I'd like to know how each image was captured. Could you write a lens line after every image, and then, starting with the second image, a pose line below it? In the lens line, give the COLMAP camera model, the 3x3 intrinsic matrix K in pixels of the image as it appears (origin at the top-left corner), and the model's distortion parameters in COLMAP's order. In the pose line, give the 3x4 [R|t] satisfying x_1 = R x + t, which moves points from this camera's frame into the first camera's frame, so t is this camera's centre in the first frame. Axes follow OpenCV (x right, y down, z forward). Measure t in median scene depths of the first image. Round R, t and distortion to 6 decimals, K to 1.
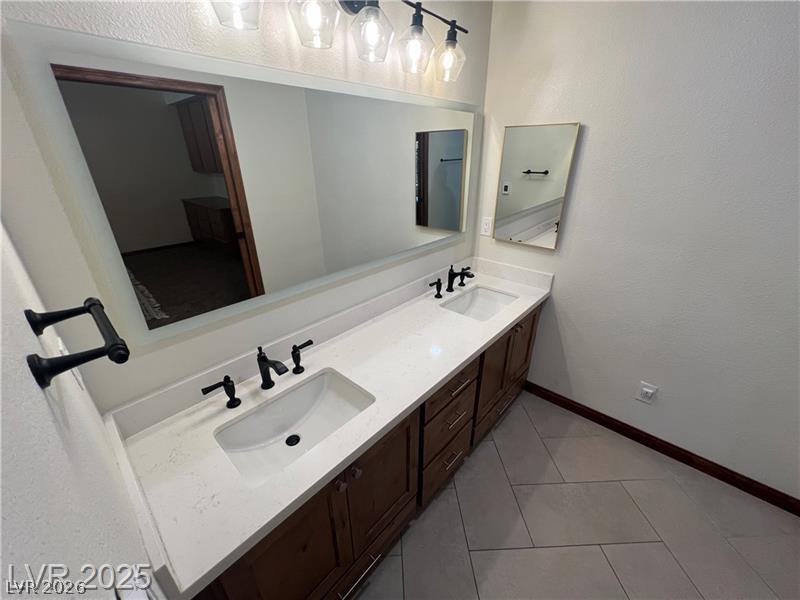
lens RADIAL K [[319.9, 0, 403.6], [0, 319.9, 291.3], [0, 0, 1]] dist [0.015613, 0.000153]
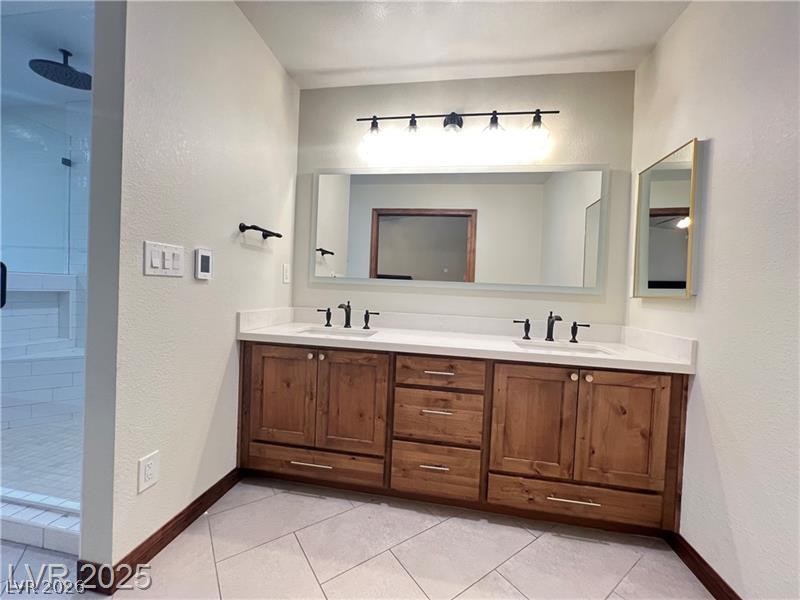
lens RADIAL K [[319.9, 0, 403.6], [0, 319.9, 291.3], [0, 0, 1]] dist [0.015613, 0.000153]
pose [[0.545578, 0.029638, -0.837536, 0.959227], [-0.379600, 0.899717, -0.215436, 0.317090], [0.747161, 0.435465, 0.502116, 0.244798]]
